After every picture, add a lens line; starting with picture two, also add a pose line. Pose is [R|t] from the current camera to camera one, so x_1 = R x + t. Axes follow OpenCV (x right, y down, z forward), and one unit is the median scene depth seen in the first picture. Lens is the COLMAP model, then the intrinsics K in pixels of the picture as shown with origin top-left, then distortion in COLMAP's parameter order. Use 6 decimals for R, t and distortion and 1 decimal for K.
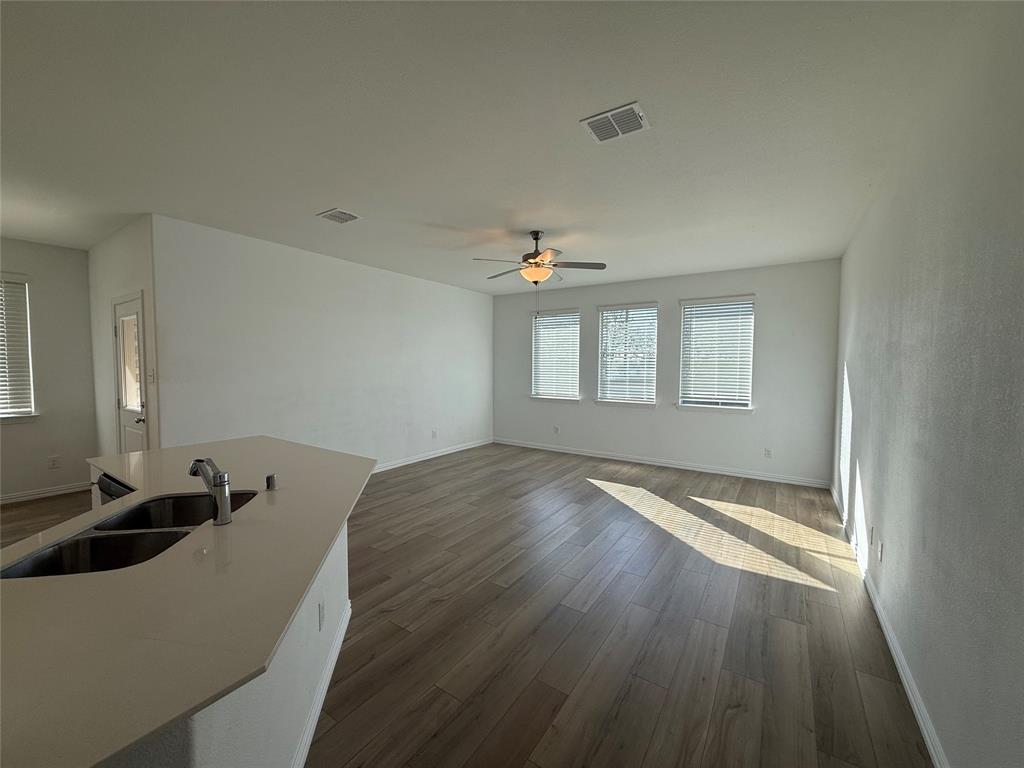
lens RADIAL K [[409.5, 0, 512.0], [0, 409.5, 384.0], [0, 0, 1]] dist [-0.000935, -0.000108]
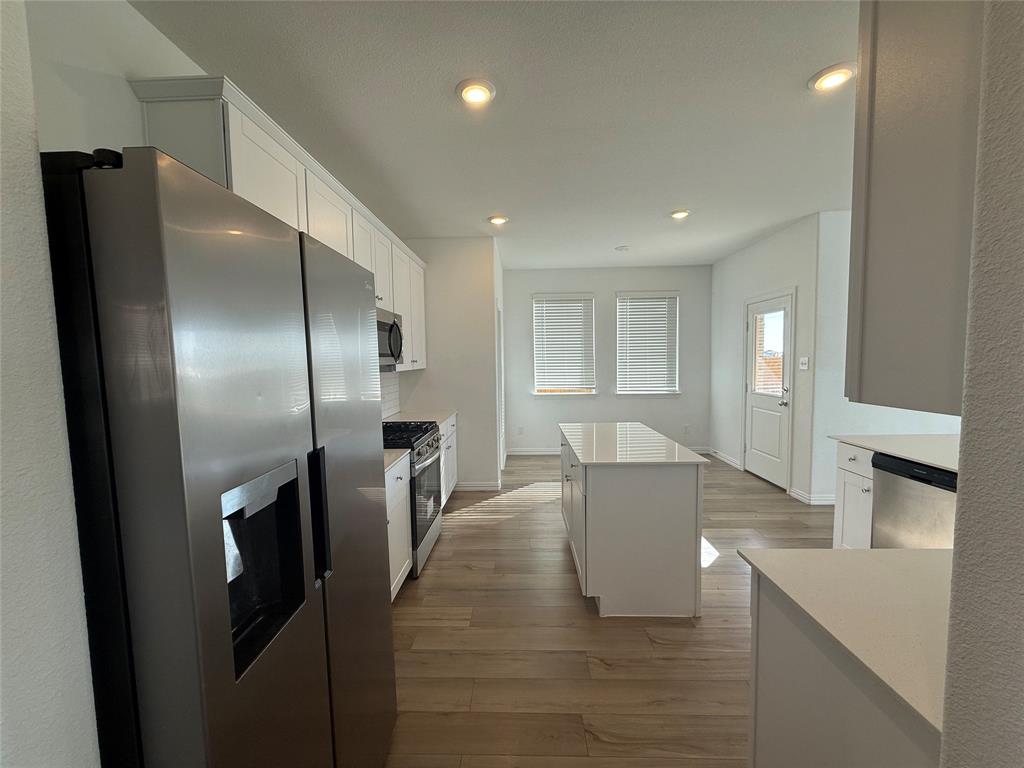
lens RADIAL K [[409.5, 0, 512.0], [0, 409.5, 384.0], [0, 0, 1]] dist [-0.000935, -0.000108]
pose [[0.529191, 0.040249, -0.847547, -0.310159], [-0.020761, 0.999189, 0.034487, 0.010680], [0.848249, -0.000654, 0.529598, -0.204662]]
